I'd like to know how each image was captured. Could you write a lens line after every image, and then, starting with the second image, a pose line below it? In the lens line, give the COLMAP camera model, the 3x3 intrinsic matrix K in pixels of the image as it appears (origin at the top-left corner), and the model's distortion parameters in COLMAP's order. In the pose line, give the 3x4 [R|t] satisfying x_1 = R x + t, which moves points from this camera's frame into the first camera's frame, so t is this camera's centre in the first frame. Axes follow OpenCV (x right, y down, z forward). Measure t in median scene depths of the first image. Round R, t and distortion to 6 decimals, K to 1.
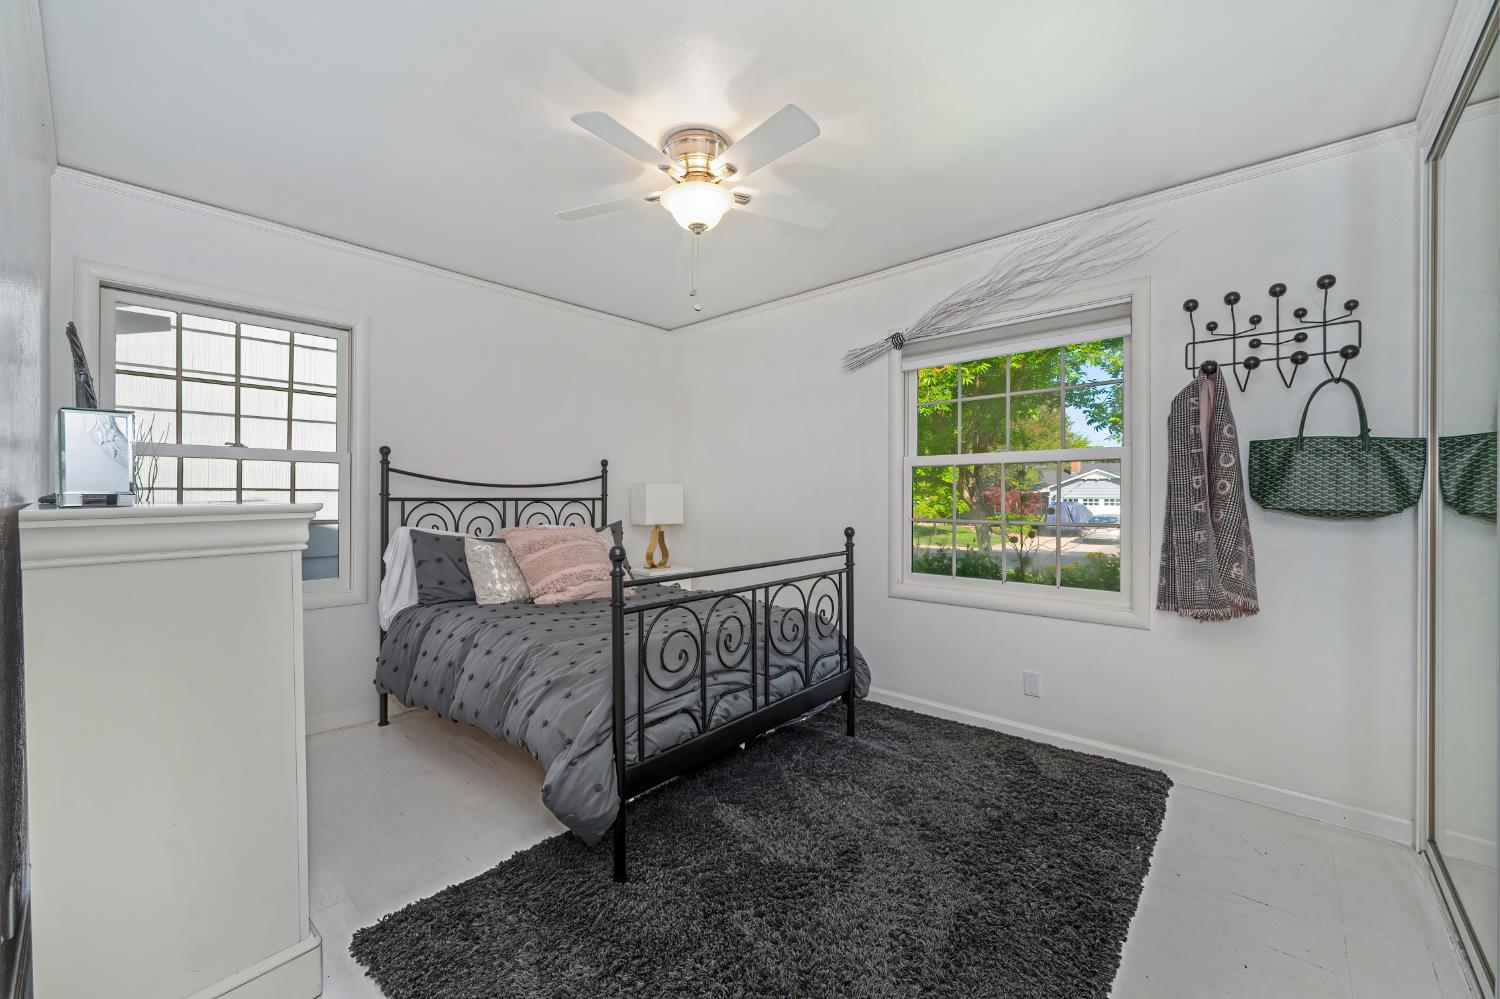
lens RADIAL K [[591.7, 0, 748.7], [0, 591.7, 505.6], [0, 0, 1]] dist [-0.001694, 0.000421]
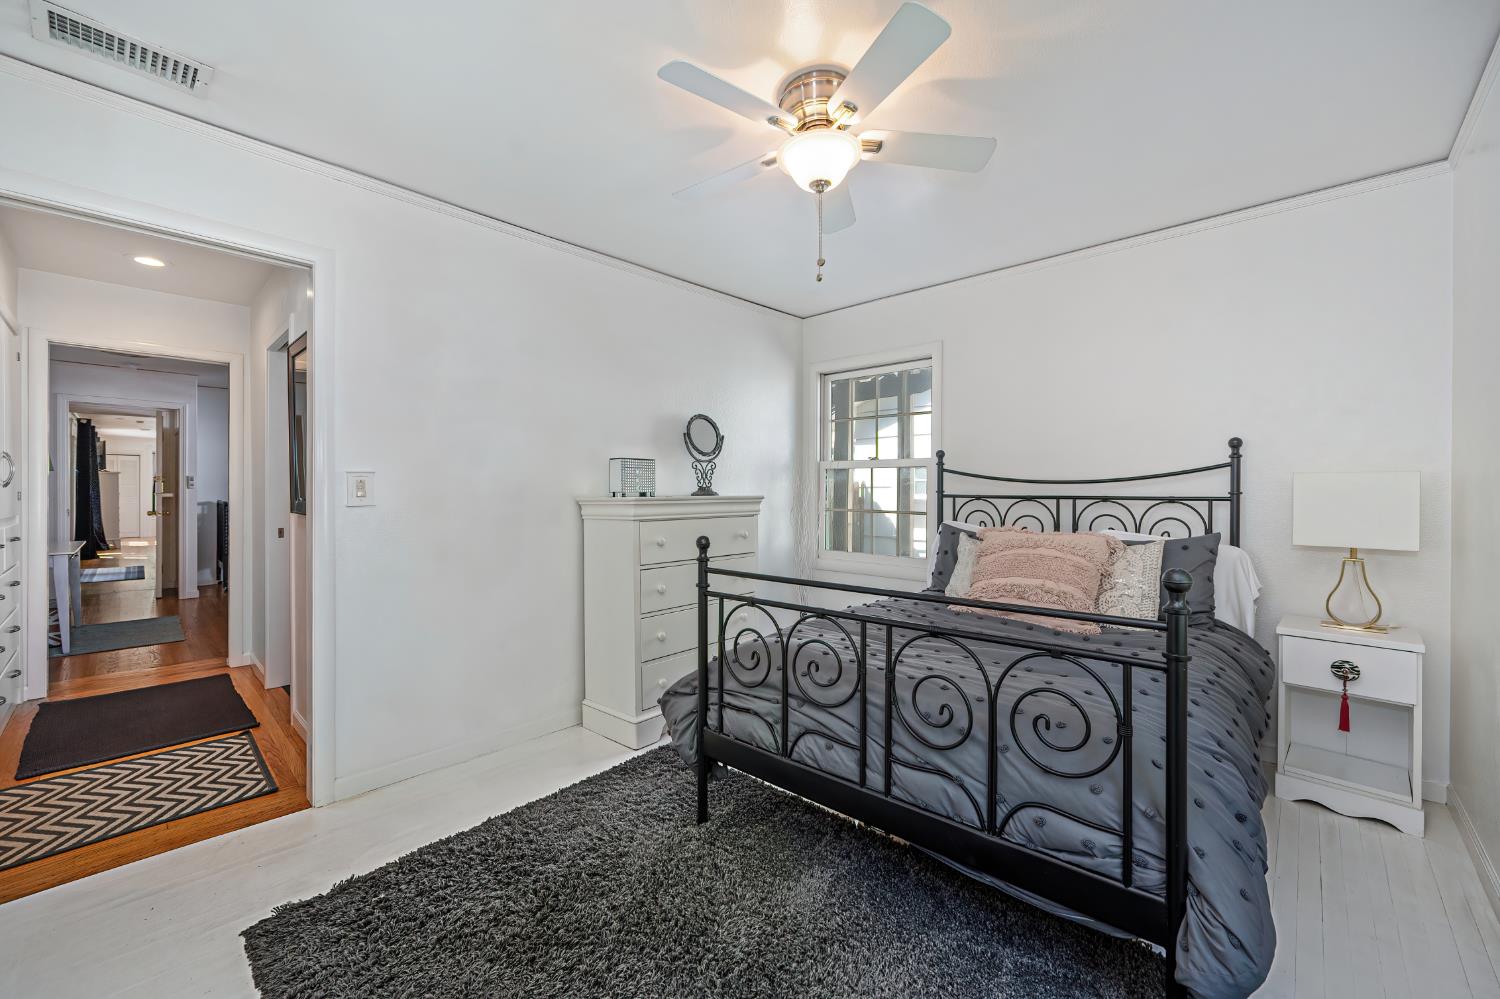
lens RADIAL K [[591.7, 0, 748.7], [0, 591.7, 505.6], [0, 0, 1]] dist [-0.001694, 0.000421]
pose [[-0.017198, 0.024282, -0.999557, 0.688690], [-0.019415, 0.999508, 0.024615, -0.016011], [0.999664, 0.019830, -0.016718, 0.804602]]
